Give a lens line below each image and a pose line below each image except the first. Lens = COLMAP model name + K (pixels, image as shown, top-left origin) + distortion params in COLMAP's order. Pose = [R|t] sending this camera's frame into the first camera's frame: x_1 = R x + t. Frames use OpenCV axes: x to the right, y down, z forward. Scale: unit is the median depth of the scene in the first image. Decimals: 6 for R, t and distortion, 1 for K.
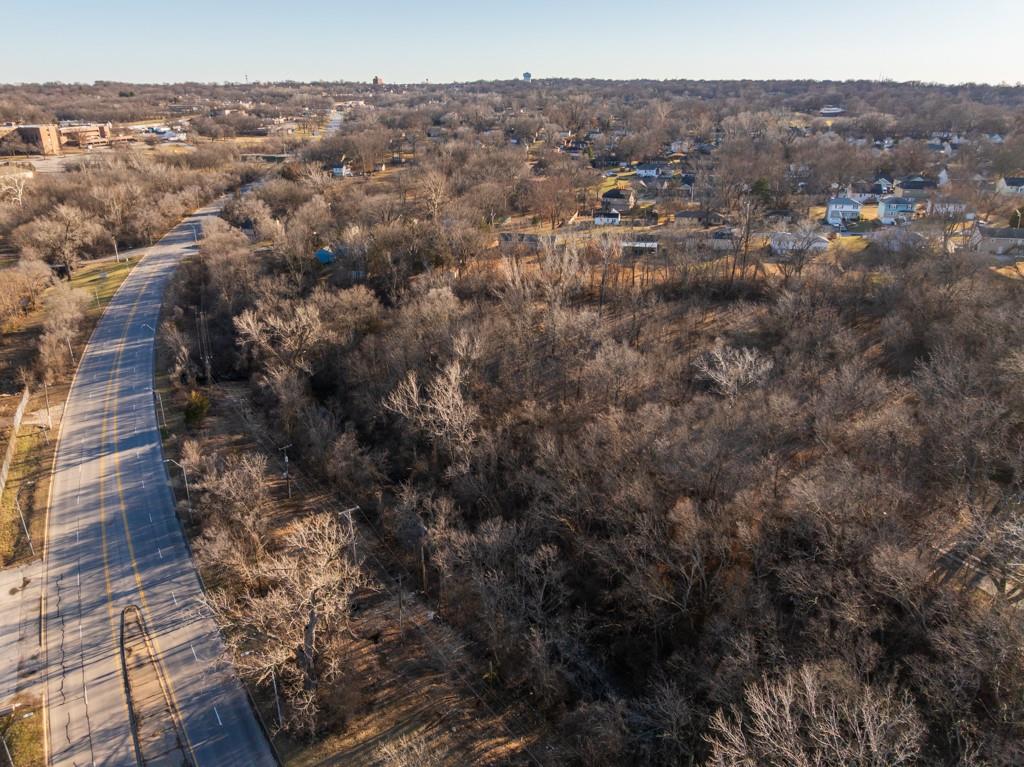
lens RADIAL K [[714.8, 0, 510.7], [0, 714.8, 387.0], [0, 0, 1]] dist [-0.057911, 0.026311]
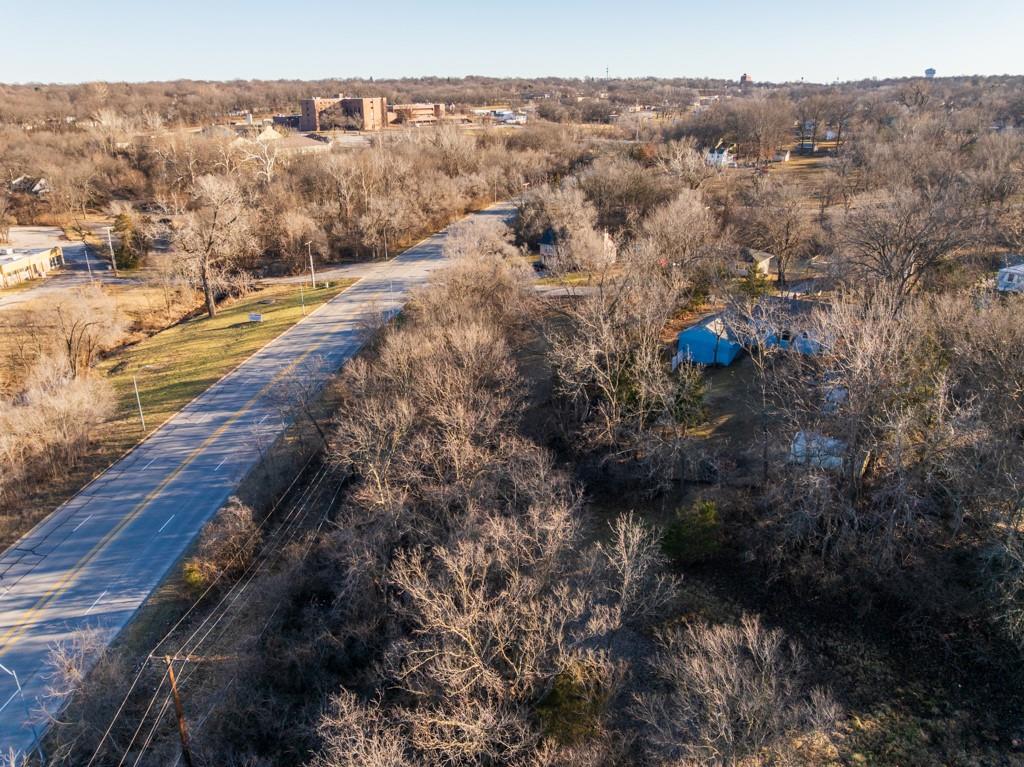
lens RADIAL K [[714.8, 0, 510.2], [0, 714.8, 380.4], [0, 0, 1]] dist [-0.057911, 0.026311]
pose [[0.895862, 0.157449, -0.415501, -0.114073], [-0.164553, 0.986187, 0.018912, -0.091485], [0.412739, 0.051429, 0.909396, 0.361085]]
